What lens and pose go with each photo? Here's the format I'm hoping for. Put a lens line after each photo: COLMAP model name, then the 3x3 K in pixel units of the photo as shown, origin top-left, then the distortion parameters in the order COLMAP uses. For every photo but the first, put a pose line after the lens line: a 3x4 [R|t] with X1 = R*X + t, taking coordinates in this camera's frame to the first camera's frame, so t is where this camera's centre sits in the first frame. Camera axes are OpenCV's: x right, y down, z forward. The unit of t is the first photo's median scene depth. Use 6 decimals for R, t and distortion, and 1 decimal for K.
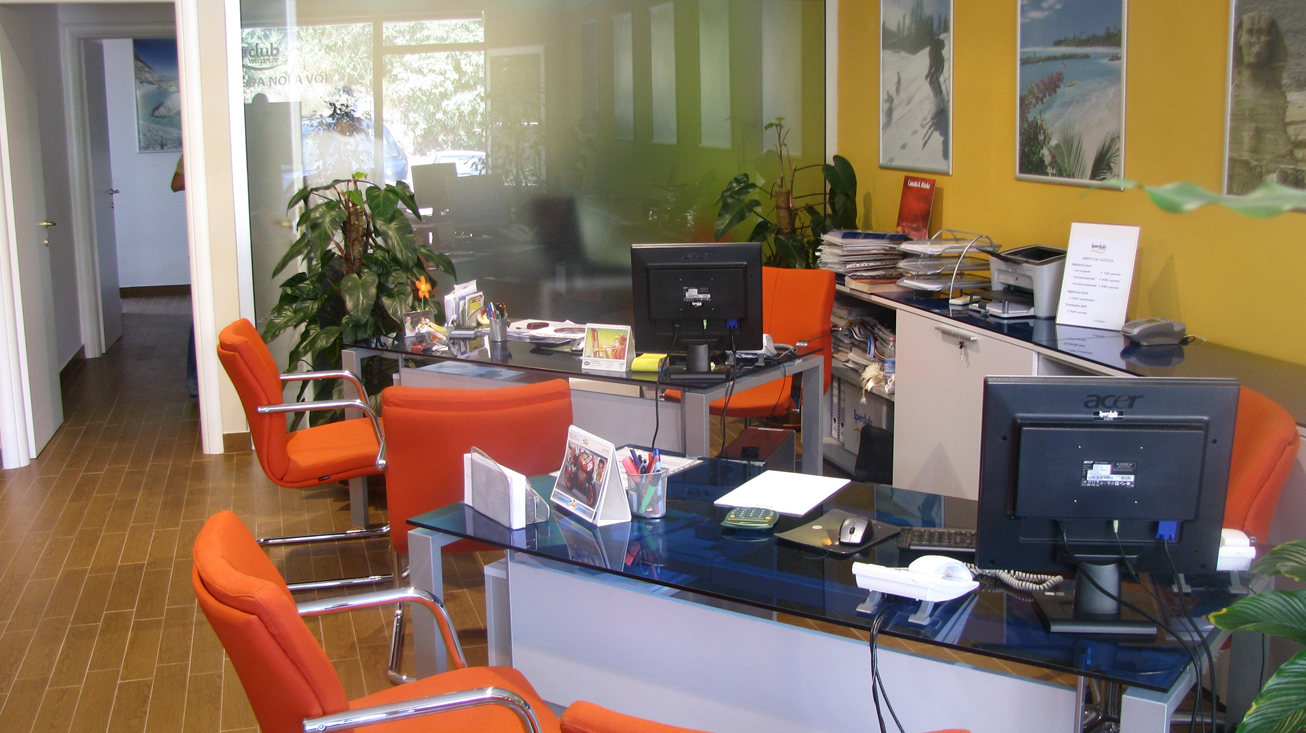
lens RADIAL K [[1382.5, 0, 653.0], [0, 1382.5, 366.5], [0, 0, 1]] dist [-0.217006, 0.272819]
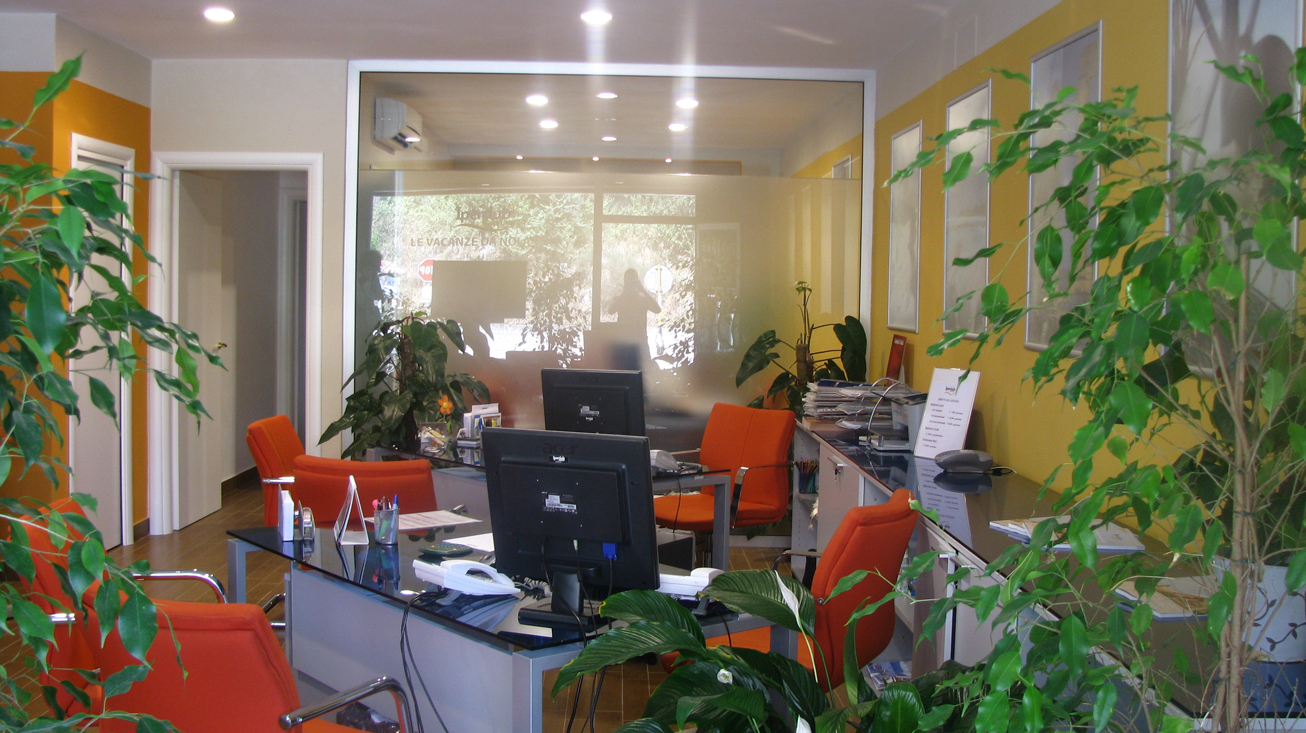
lens RADIAL K [[1382.5, 0, 653.0], [0, 1382.5, 366.5], [0, 0, 1]] dist [-0.217006, 0.272819]
pose [[0.967212, 0.044837, -0.249981, 0.345438], [-0.077332, 0.989547, -0.121720, 0.047313], [0.241910, 0.137061, 0.960570, -0.149362]]
